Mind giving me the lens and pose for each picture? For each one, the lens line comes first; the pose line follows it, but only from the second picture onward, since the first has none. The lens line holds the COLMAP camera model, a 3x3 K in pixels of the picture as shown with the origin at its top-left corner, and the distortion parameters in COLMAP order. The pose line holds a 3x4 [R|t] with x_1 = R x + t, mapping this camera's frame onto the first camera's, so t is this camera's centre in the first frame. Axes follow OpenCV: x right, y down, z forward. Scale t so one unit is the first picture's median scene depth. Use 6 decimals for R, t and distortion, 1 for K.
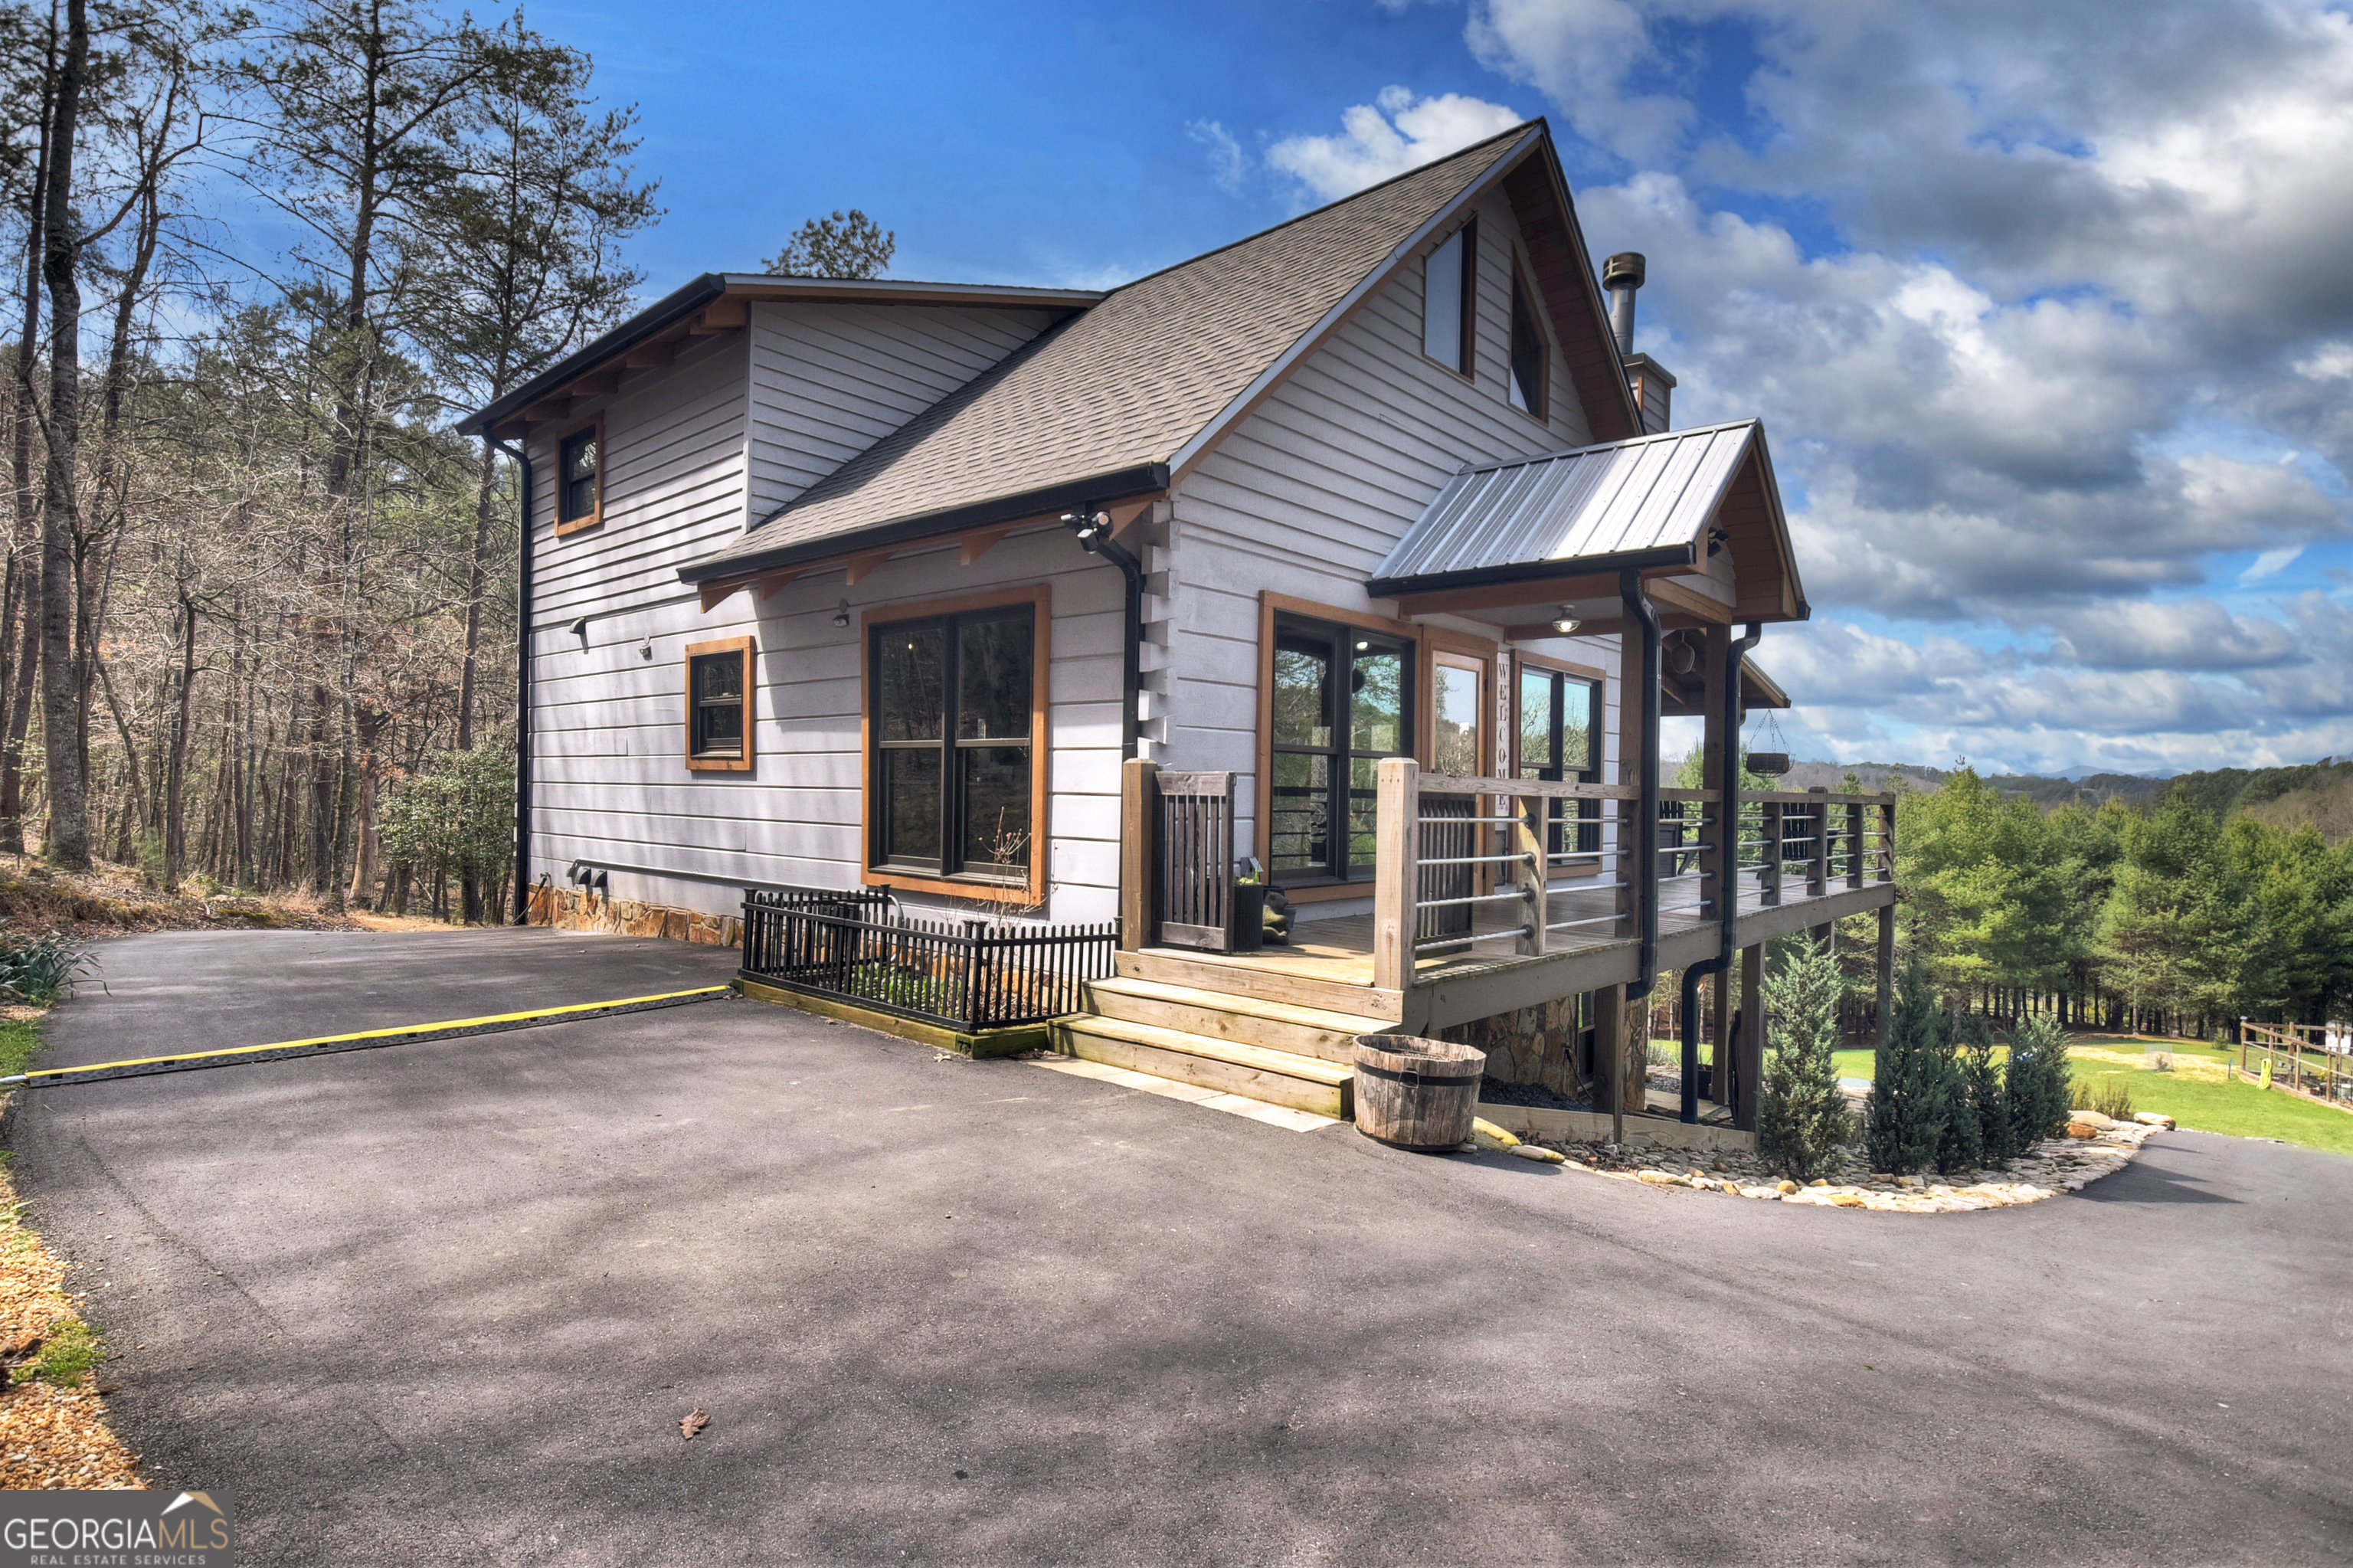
lens RADIAL K [[1197.4, 0, 1160.8], [0, 1197.4, 798.4], [0, 0, 1]] dist [-0.004989, -0.001630]
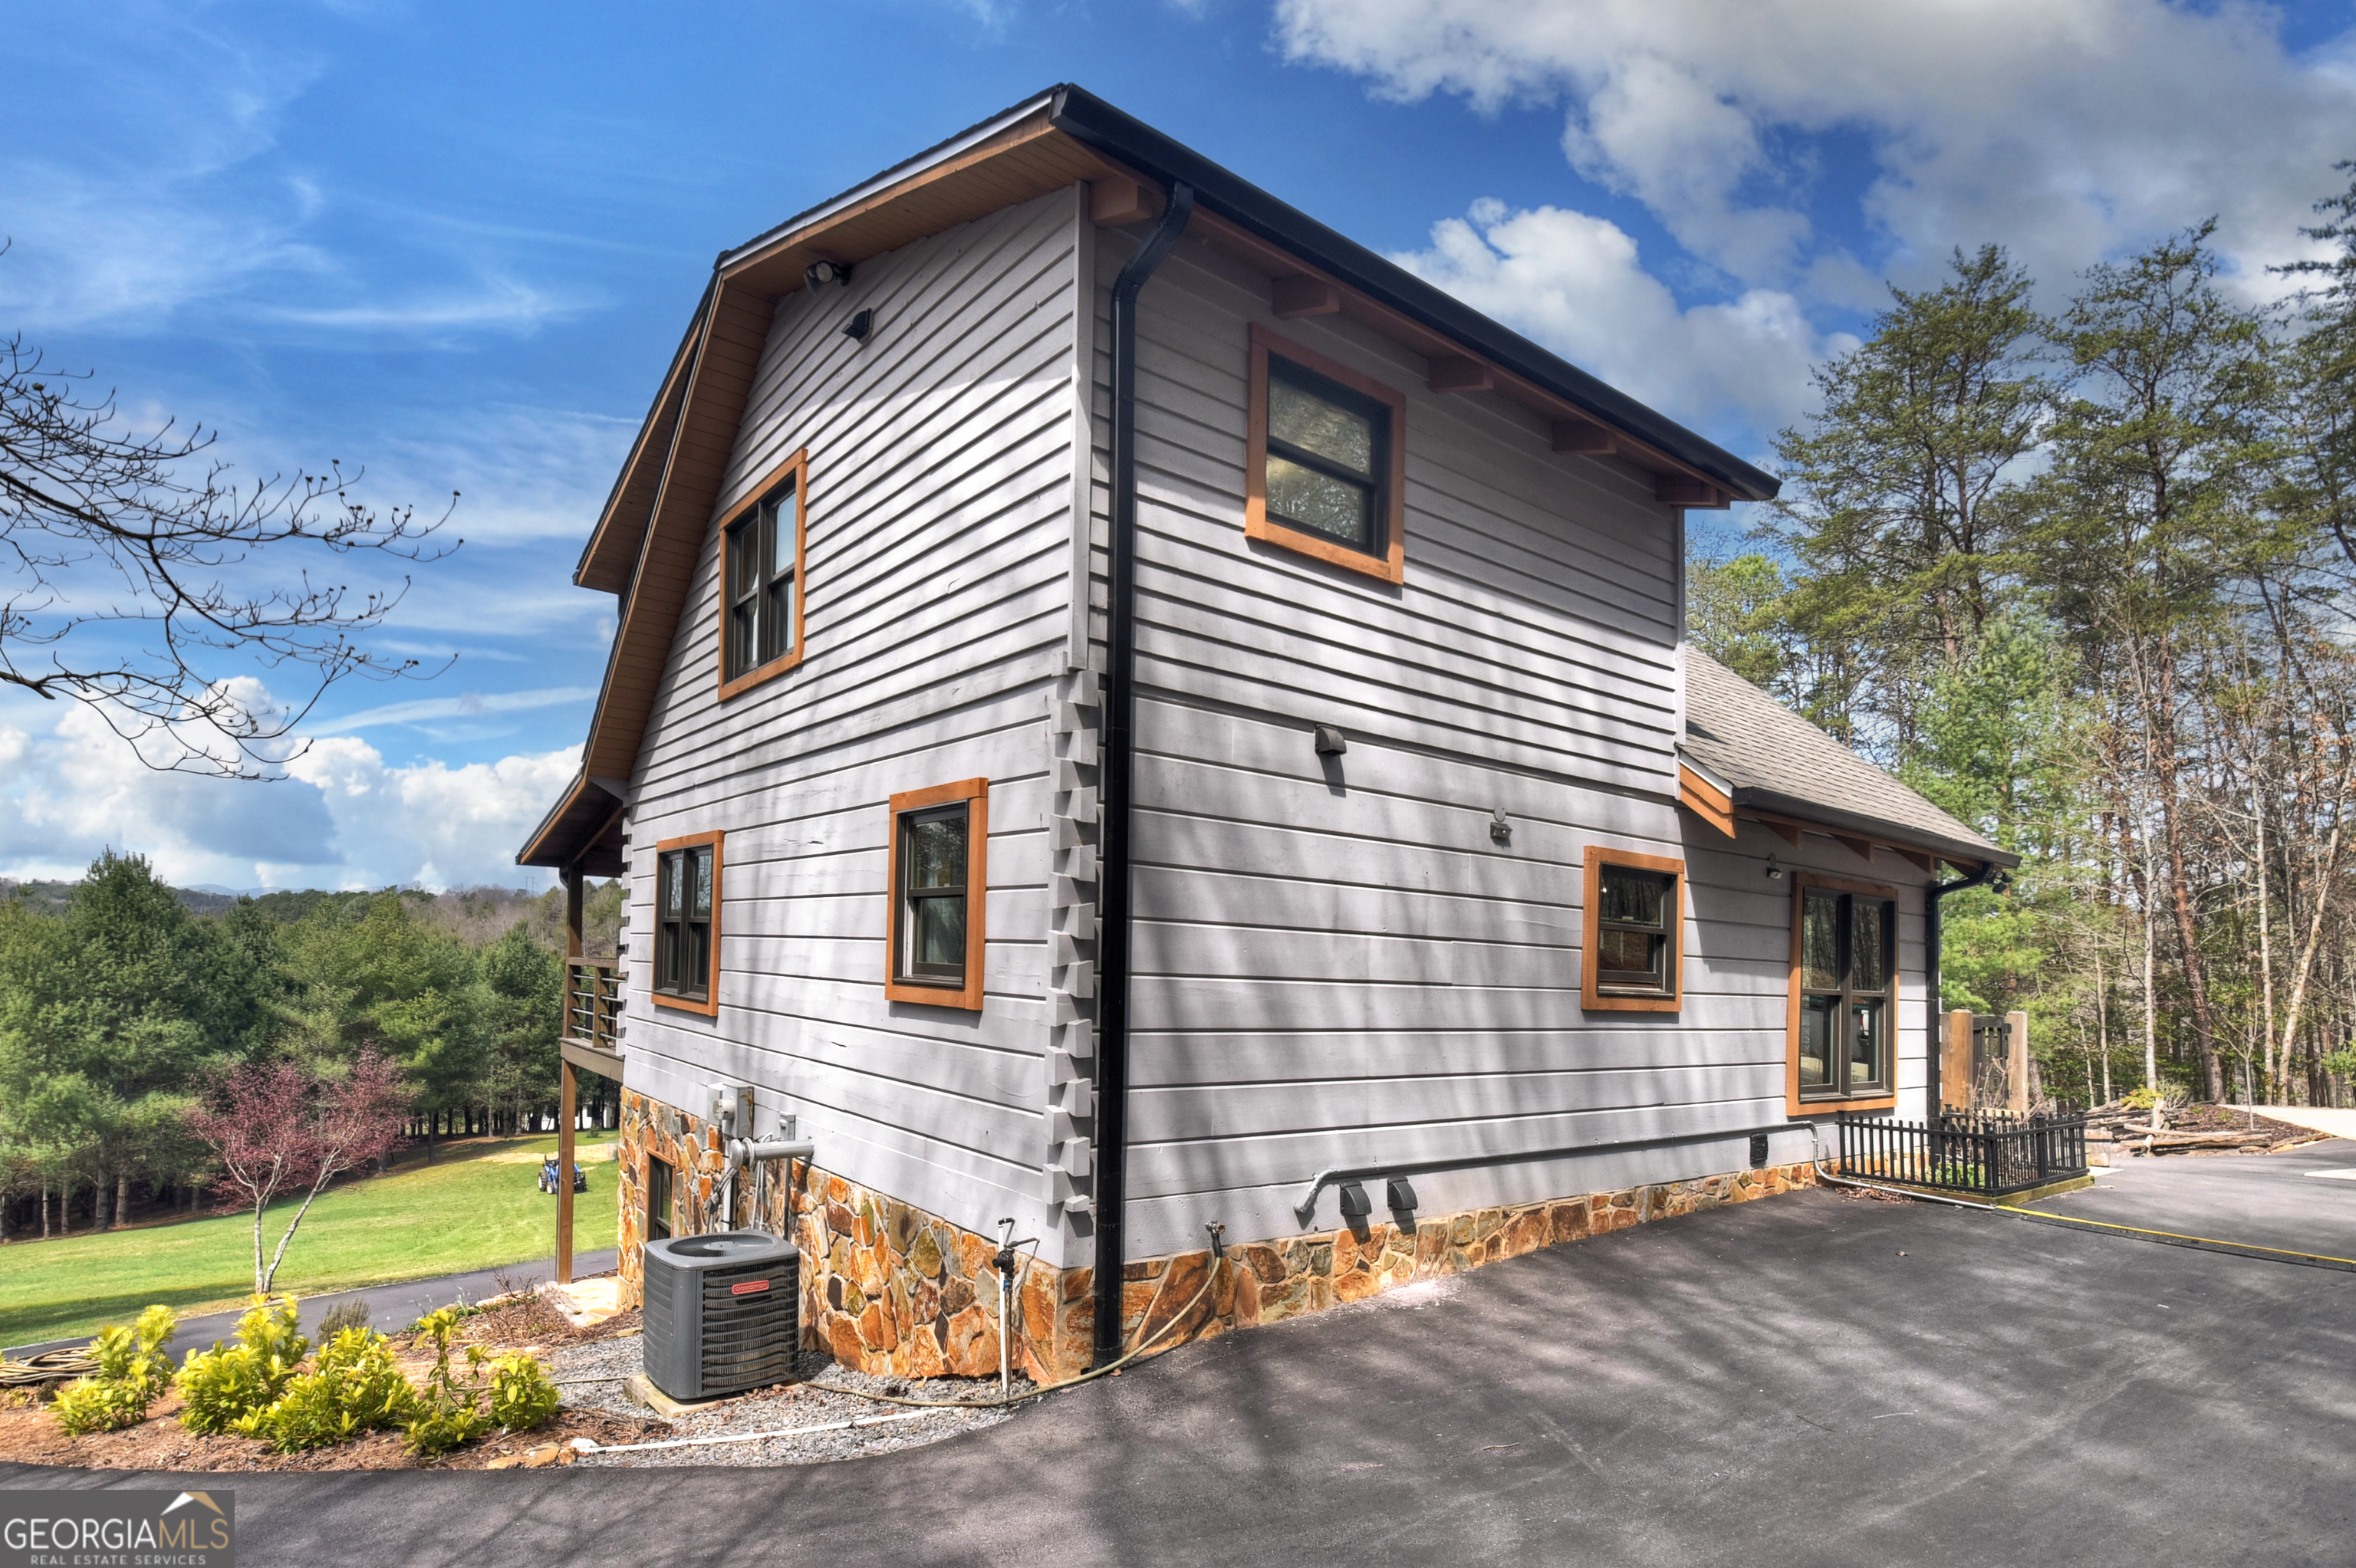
lens RADIAL K [[1198.7, 0, 1124.3], [0, 1198.7, 900.2], [0, 0, 1]] dist [-0.004989, -0.001630]
pose [[0.189504, 0.037944, 0.981146, -0.214278], [-0.030037, 0.999009, -0.032834, -0.010762], [-0.981420, -0.023249, 0.190457, 0.204940]]
